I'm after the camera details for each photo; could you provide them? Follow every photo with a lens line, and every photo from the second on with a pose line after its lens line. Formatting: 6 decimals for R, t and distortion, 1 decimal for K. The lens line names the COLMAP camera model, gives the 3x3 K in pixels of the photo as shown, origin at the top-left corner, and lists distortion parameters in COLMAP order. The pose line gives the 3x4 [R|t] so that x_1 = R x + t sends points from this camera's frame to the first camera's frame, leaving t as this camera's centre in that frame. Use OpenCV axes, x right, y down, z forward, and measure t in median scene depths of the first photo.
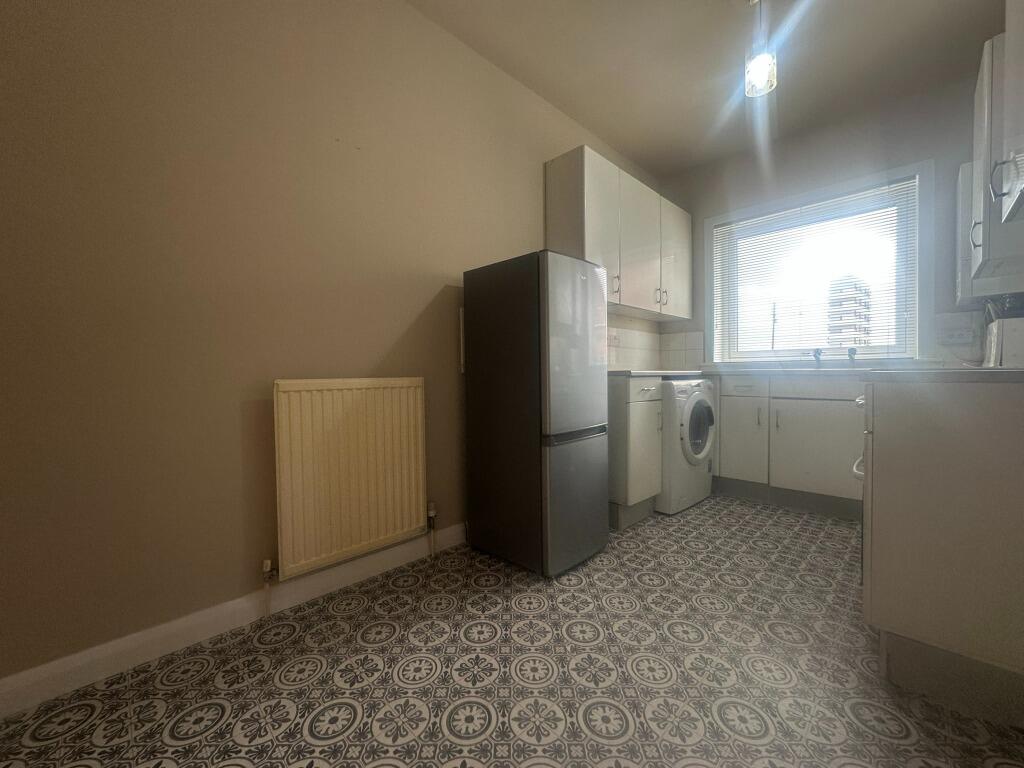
lens RADIAL K [[408.1, 0, 512.0], [0, 408.1, 384.0], [0, 0, 1]] dist [0.000193, -0.000245]
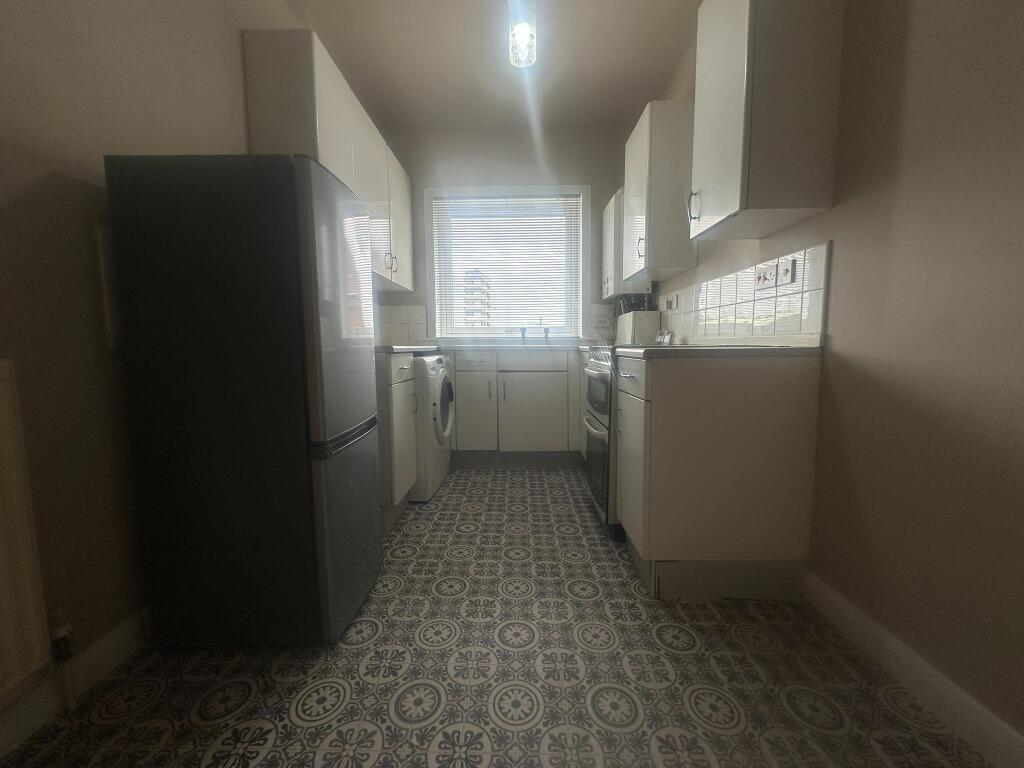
lens RADIAL K [[408.1, 0, 512.0], [0, 408.1, 384.0], [0, 0, 1]] dist [0.000193, -0.000245]
pose [[0.716516, -0.061404, 0.694862, -0.112847], [0.017555, 0.997390, 0.070036, -0.009244], [-0.697349, -0.037983, 0.715724, 0.232382]]
